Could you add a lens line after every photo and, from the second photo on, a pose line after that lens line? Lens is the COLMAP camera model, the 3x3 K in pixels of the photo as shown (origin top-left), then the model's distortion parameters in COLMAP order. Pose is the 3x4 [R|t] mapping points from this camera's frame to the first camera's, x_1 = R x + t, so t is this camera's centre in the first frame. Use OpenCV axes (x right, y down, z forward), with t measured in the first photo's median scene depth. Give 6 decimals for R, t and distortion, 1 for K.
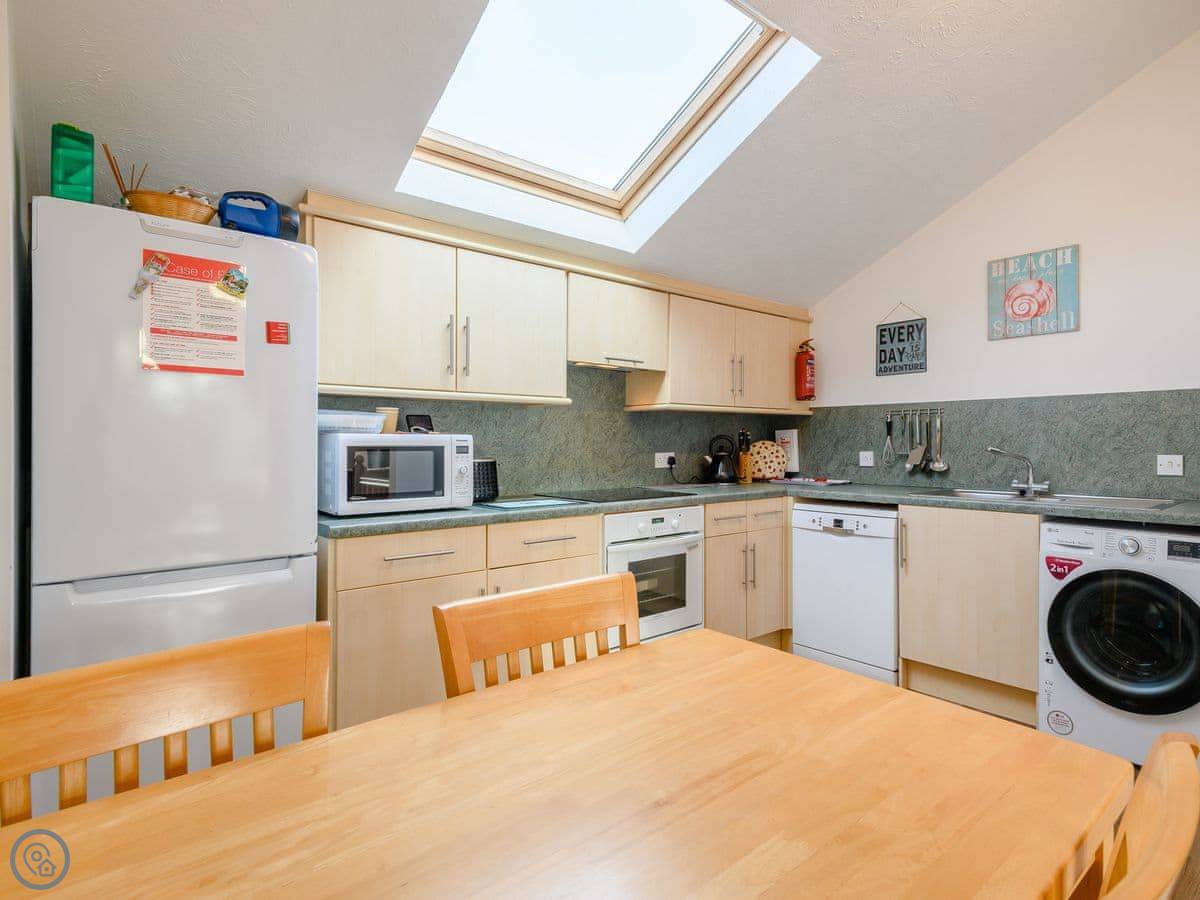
lens RADIAL K [[620.5, 0, 683.2], [0, 620.5, 436.4], [0, 0, 1]] dist [0.011279, 0.000481]
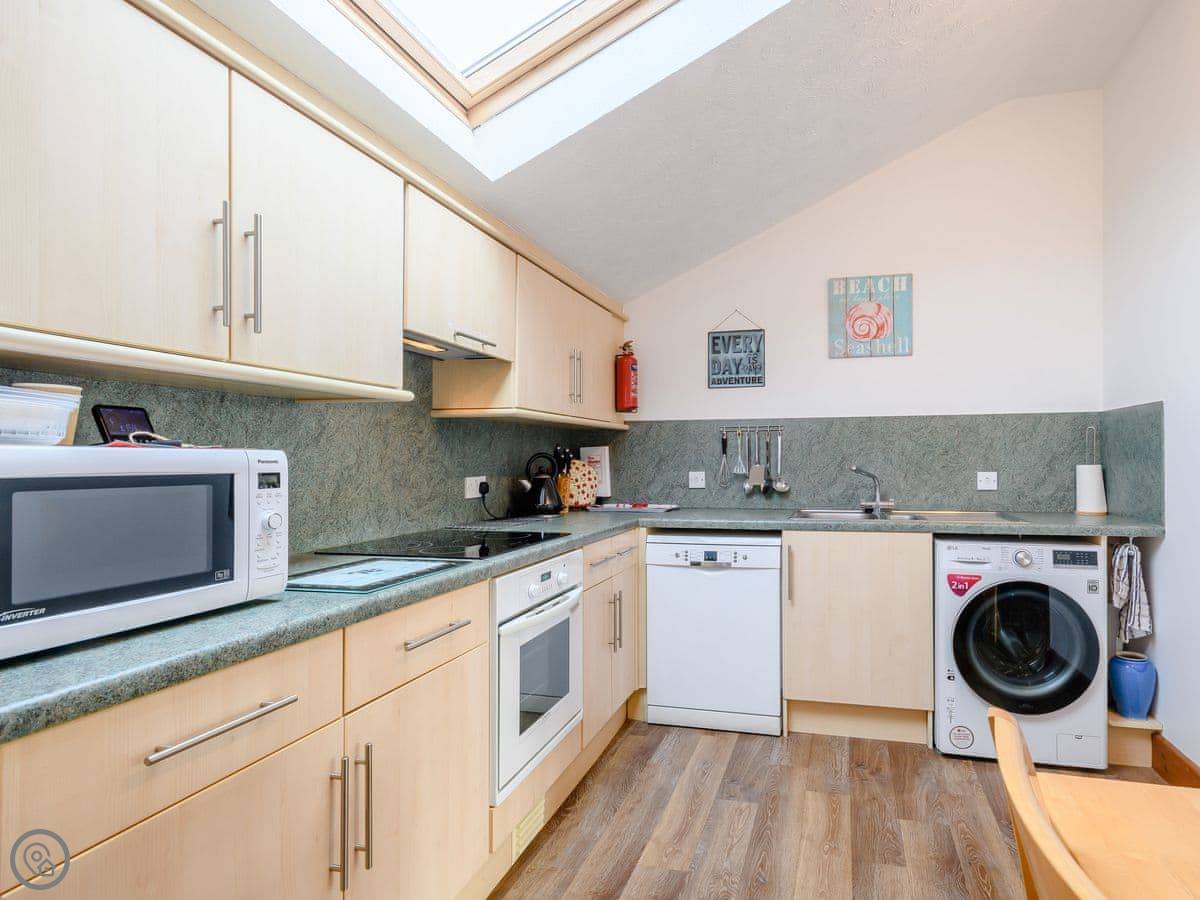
lens RADIAL K [[636.9, 0, 707.9], [0, 636.9, 455.3], [0, 0, 1]] dist [0.014399, 0.000958]
pose [[0.839928, 0.001750, 0.542695, -0.239059], [-0.002327, 0.999997, 0.000378, 0.000568], [-0.542692, -0.001580, 0.839930, 0.272014]]
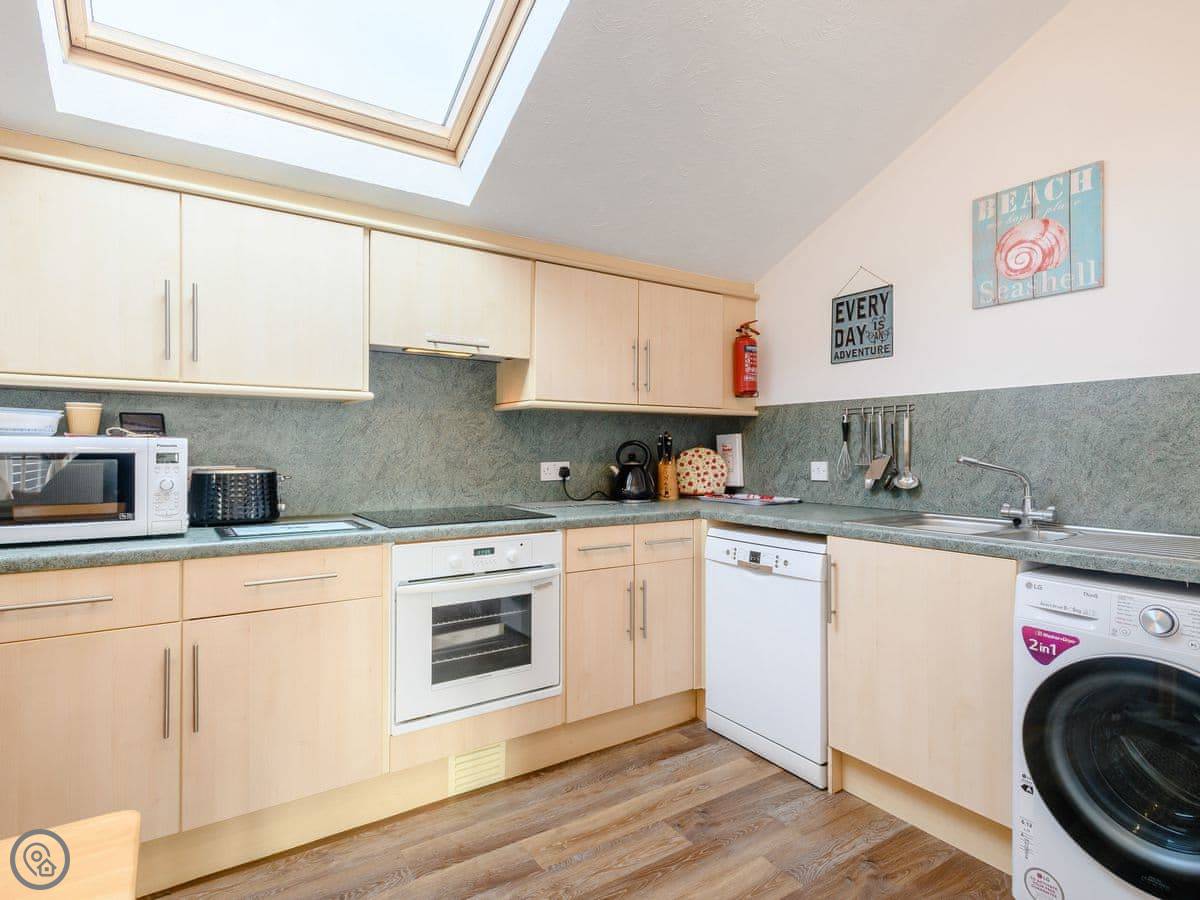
lens RADIAL K [[630.8, 0, 625.5], [0, 630.8, 445.2], [0, 0, 1]] dist [0.013971, -0.002340]
pose [[0.989093, 0.001084, -0.147291, 0.213940], [-0.000743, 0.999997, 0.002369, 0.002658], [0.147293, -0.002234, 0.989090, 0.227023]]
